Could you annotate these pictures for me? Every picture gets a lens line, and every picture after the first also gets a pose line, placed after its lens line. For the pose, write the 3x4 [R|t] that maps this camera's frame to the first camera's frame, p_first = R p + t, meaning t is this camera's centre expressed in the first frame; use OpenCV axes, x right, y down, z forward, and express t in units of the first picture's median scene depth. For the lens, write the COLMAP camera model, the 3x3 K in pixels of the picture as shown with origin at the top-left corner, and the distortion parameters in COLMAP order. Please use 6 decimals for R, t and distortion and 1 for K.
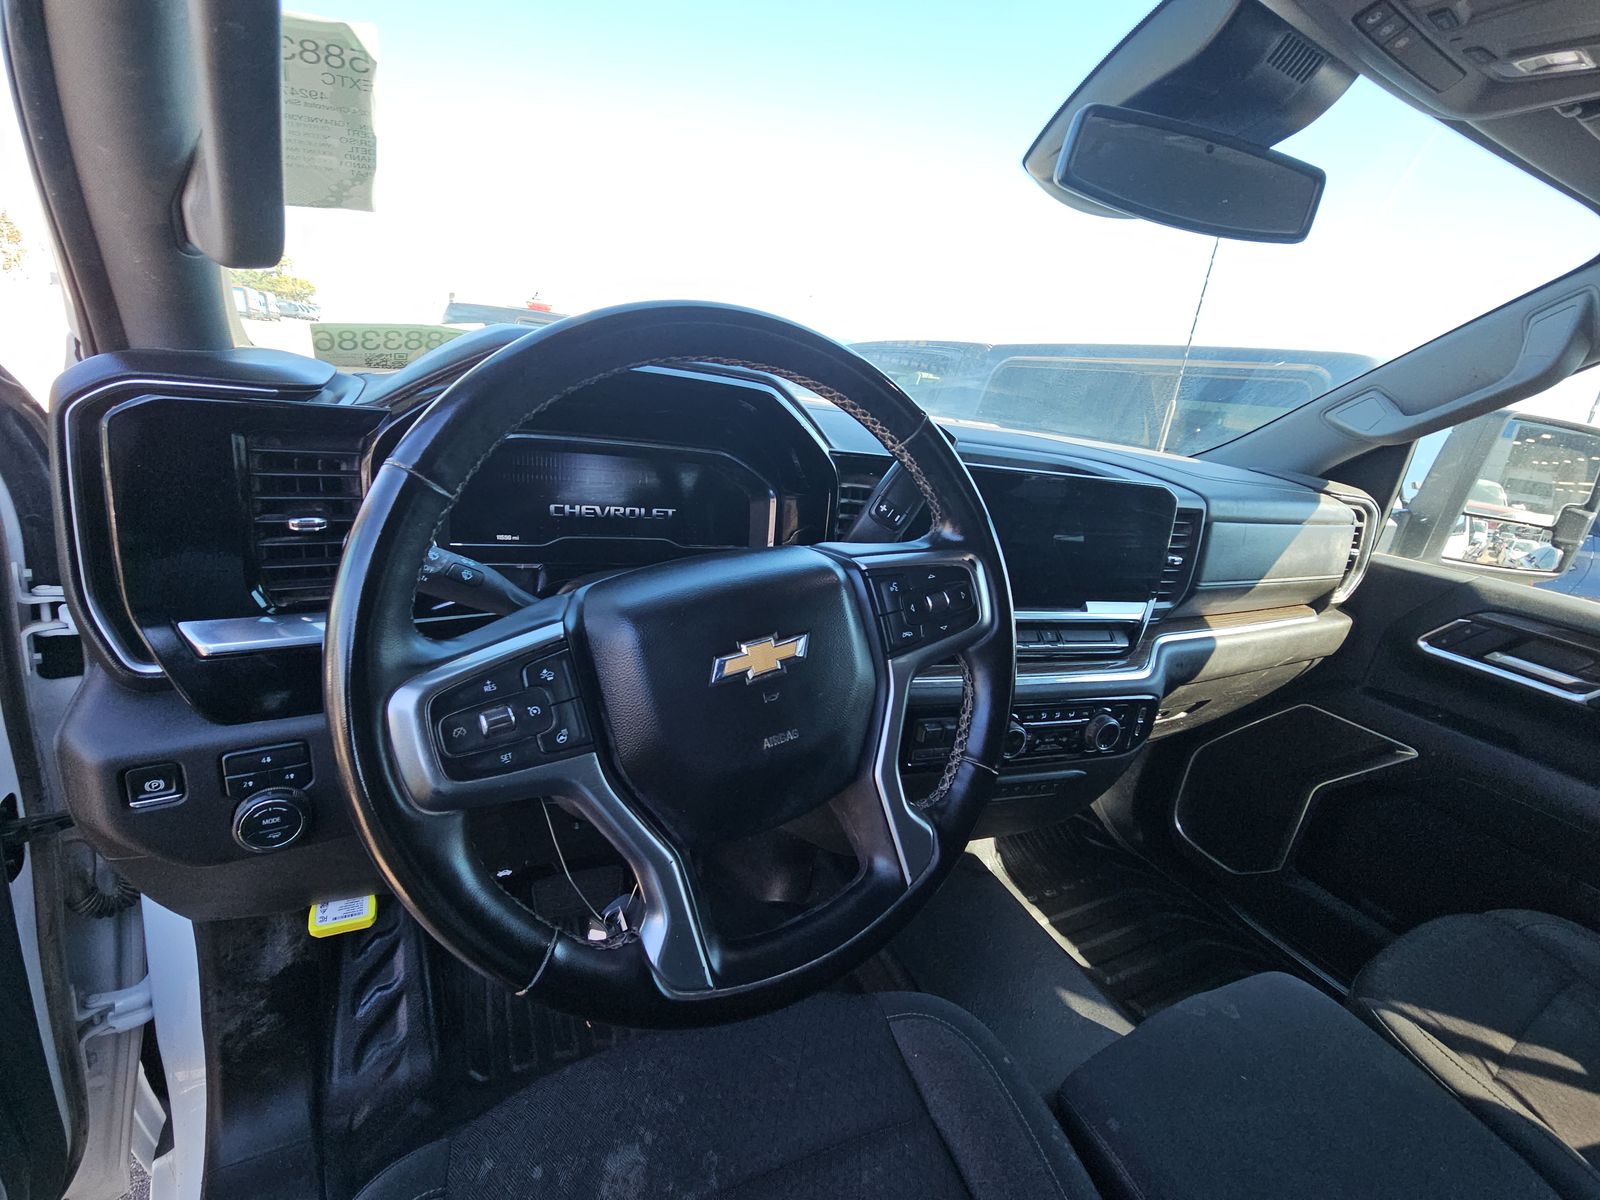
lens RADIAL K [[658.1, 0, 796.6], [0, 658.1, 597.3], [0, 0, 1]] dist [0.022514, -0.016940]
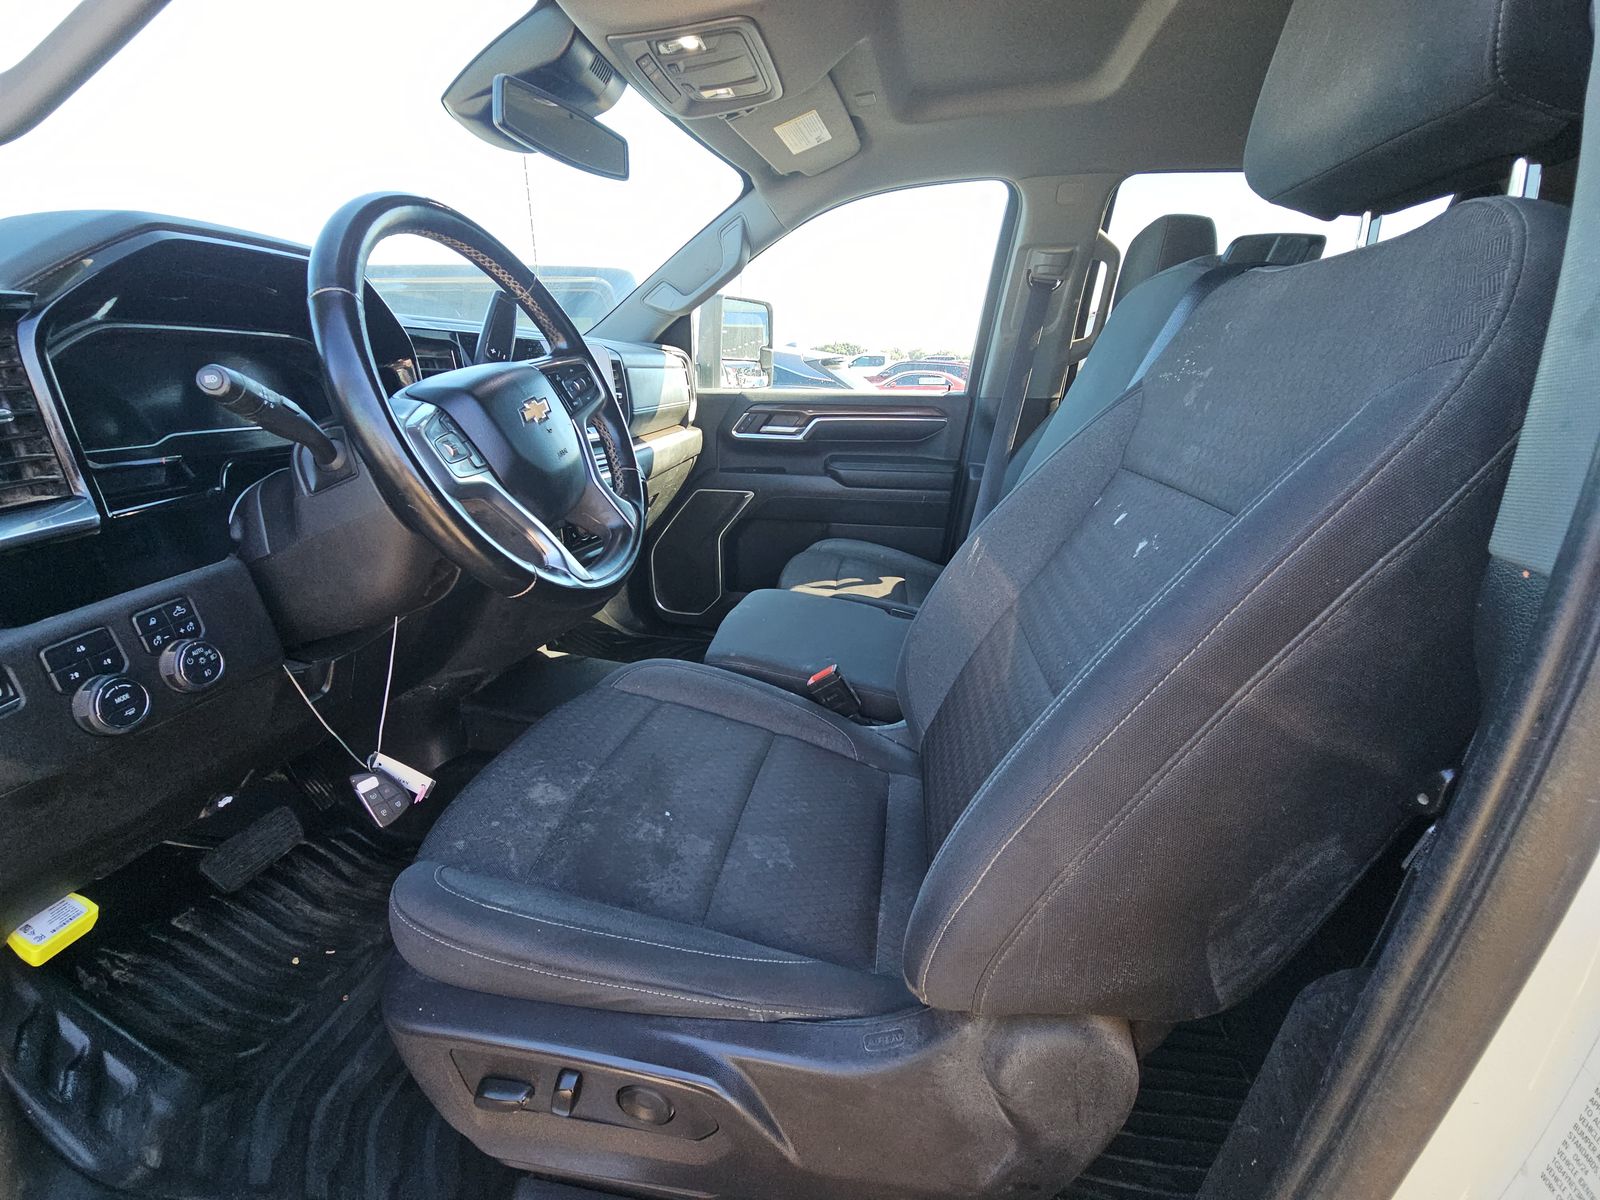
lens RADIAL K [[658.1, 0, 796.6], [0, 658.1, 597.3], [0, 0, 1]] dist [0.022514, -0.016940]
pose [[0.576251, -0.374390, 0.726476, -0.415314], [0.312381, 0.922307, 0.227527, 0.135407], [-0.755217, 0.095825, 0.648432, -0.224177]]
